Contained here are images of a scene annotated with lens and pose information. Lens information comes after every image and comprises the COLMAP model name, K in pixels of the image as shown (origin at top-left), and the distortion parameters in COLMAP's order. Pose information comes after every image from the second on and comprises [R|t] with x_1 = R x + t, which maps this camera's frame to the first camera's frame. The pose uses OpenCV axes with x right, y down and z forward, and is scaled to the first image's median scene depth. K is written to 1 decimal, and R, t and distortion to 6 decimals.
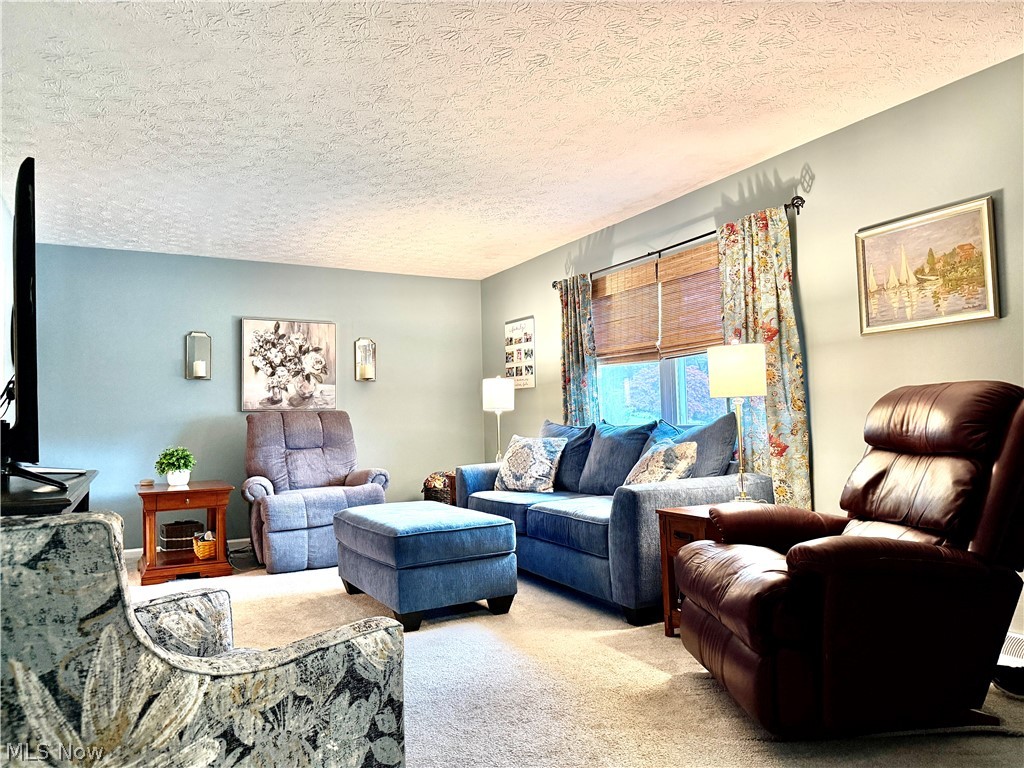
lens RADIAL K [[724.0, 0, 510.7], [0, 724.0, 380.7], [0, 0, 1]] dist [0.036207, -0.036240]
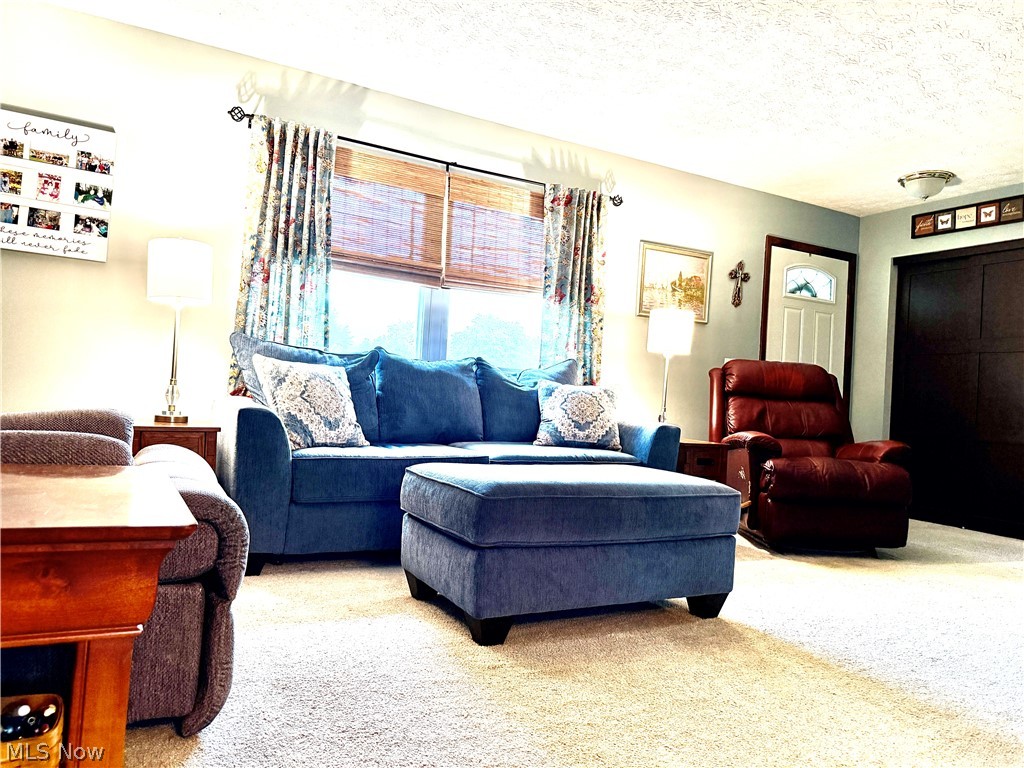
lens RADIAL K [[724.0, 0, 510.7], [0, 724.0, 380.7], [0, 0, 1]] dist [0.036207, -0.036240]
pose [[-0.021666, 0.041234, 0.998915, -0.834394], [-0.113356, 0.992605, -0.043433, 0.140144], [-0.993318, -0.114174, -0.016832, 1.153602]]
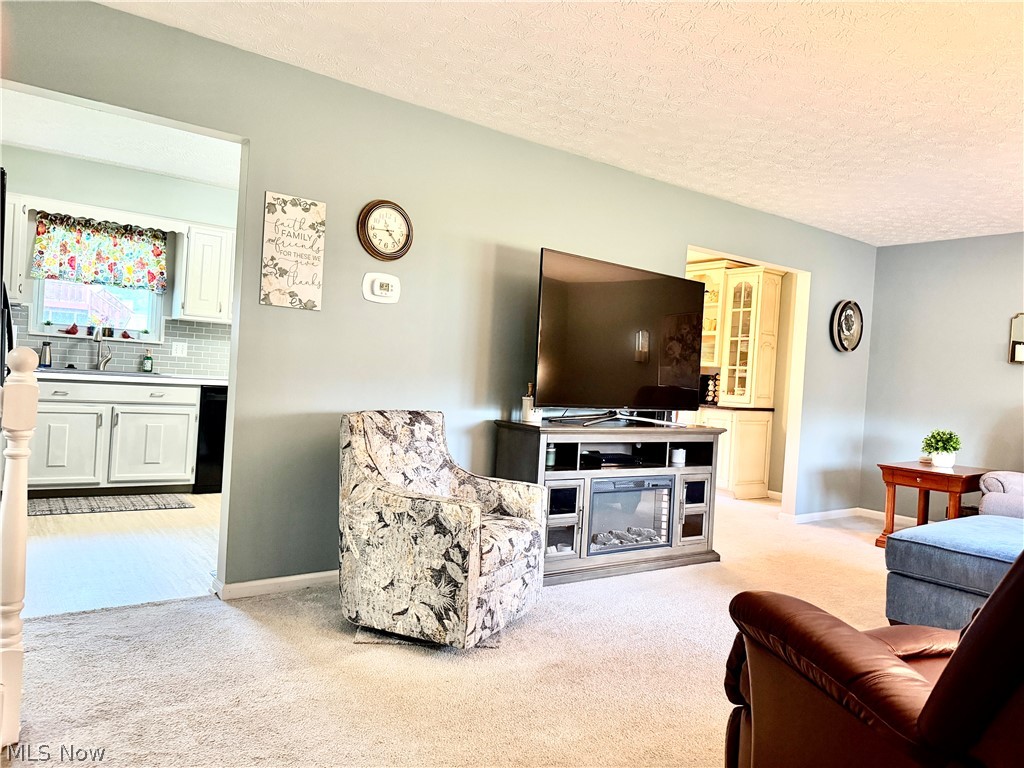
lens RADIAL K [[705.1, 0, 512.0], [0, 705.1, 384.0], [0, 0, 1]] dist [0.115272, -0.154793]
pose [[0.144063, 0.043240, -0.988623, 0.610401], [-0.011135, 0.999052, 0.042074, -0.012382], [0.989506, 0.004947, 0.144408, 0.343370]]
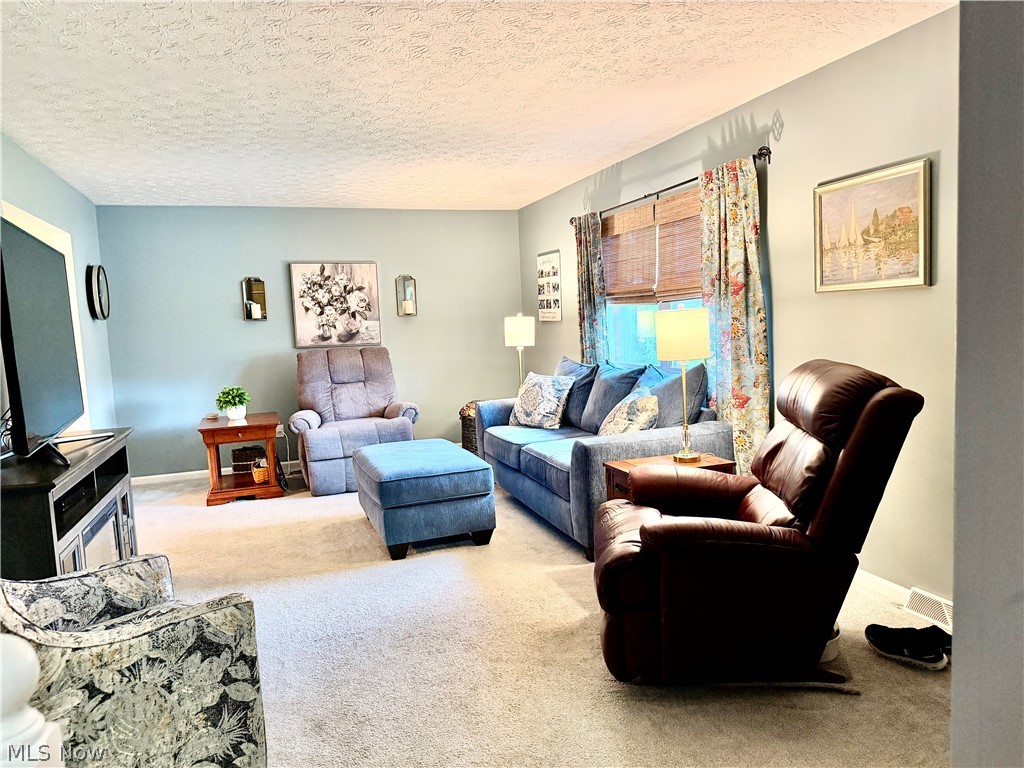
lens RADIAL K [[721.6, 0, 509.8], [0, 721.6, 386.6], [0, 0, 1]] dist [0.038624, -0.039254]
pose [[0.986755, -0.005596, -0.162123, 0.209136], [0.030411, 0.988067, 0.150992, -0.091033], [0.159344, -0.153923, 0.975150, -0.054808]]
